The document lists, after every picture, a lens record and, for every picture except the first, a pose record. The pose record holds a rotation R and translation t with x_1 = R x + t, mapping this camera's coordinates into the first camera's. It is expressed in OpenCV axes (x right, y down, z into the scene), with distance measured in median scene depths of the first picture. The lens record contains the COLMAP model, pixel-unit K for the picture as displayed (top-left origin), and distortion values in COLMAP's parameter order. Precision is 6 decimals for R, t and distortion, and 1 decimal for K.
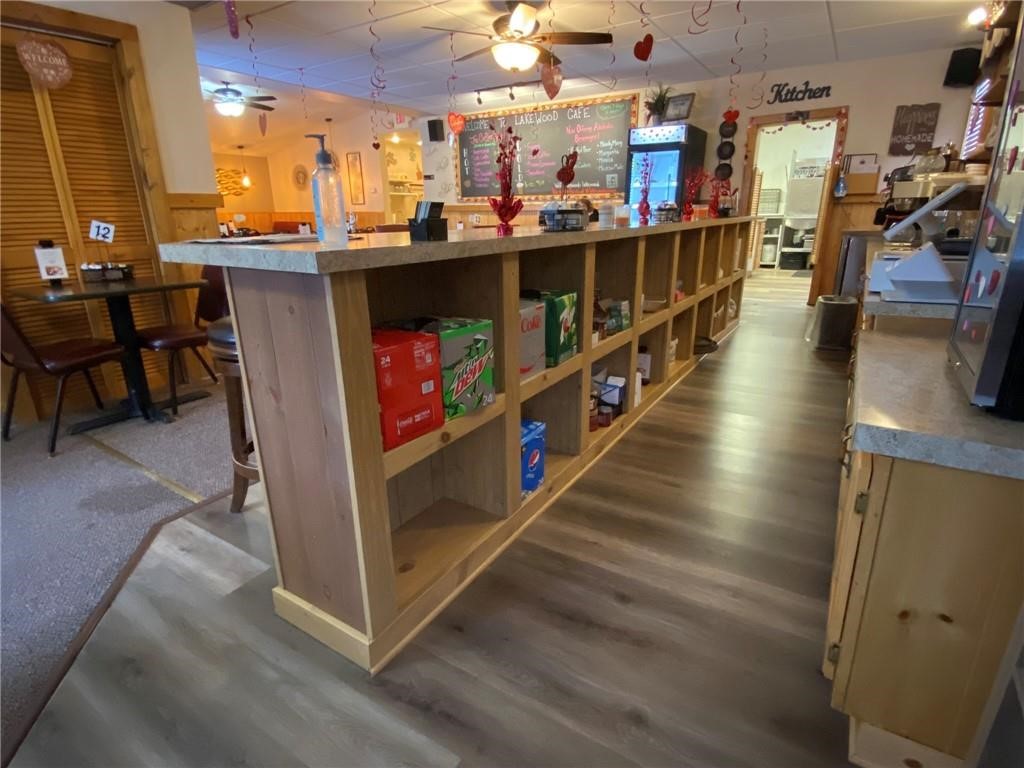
lens RADIAL K [[535.5, 0, 513.2], [0, 535.5, 379.2], [0, 0, 1]] dist [-0.002361, -0.000230]
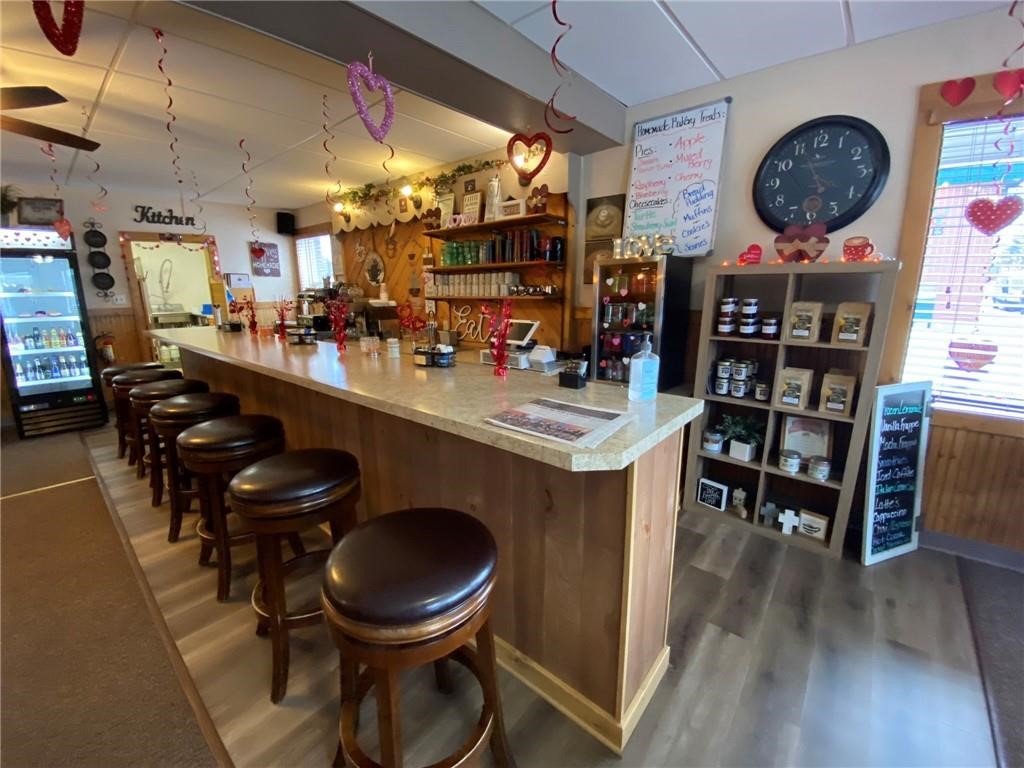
lens RADIAL K [[420.2, 0, 515.2], [0, 420.2, 382.5], [0, 0, 1]] dist [-0.010475, -0.006821]
pose [[0.142534, -0.199675, 0.969440, -0.286861], [0.297717, 0.942732, 0.150401, -0.112566], [-0.943954, 0.267182, 0.193818, 0.214269]]
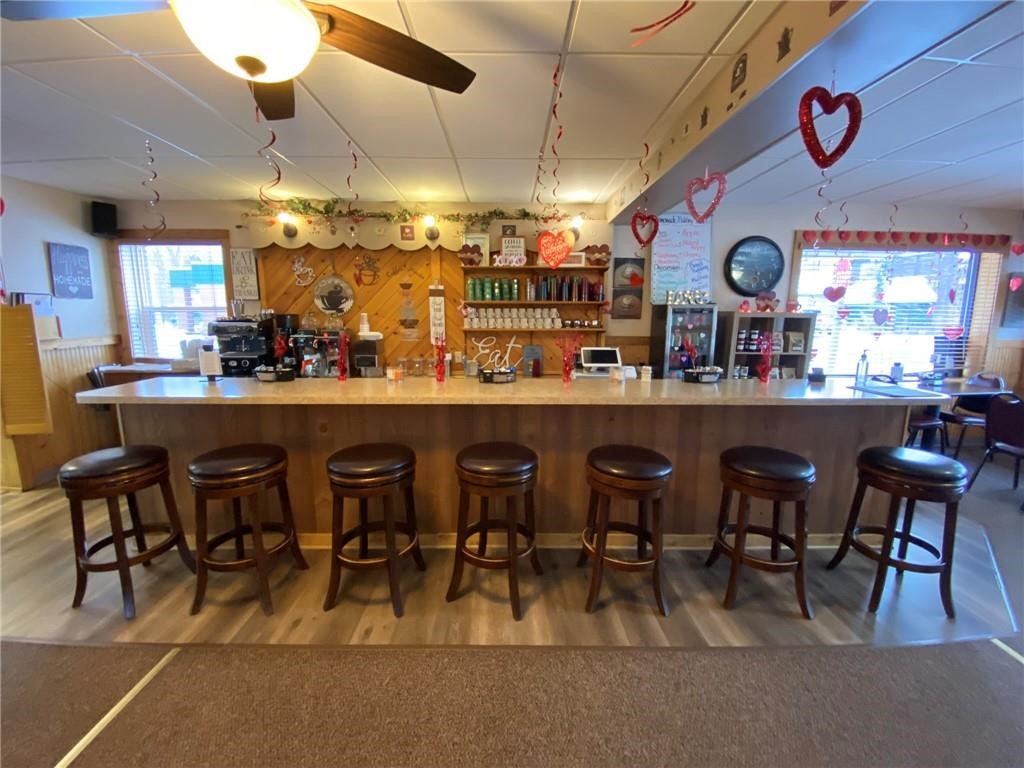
lens RADIAL K [[420.2, 0, 511.6], [0, 420.2, 380.5], [0, 0, 1]] dist [-0.010475, -0.006821]
pose [[-0.540074, -0.123434, 0.832517, -0.244158], [0.251118, 0.920493, 0.299385, -0.288439], [-0.803281, 0.370750, -0.466138, 0.721576]]
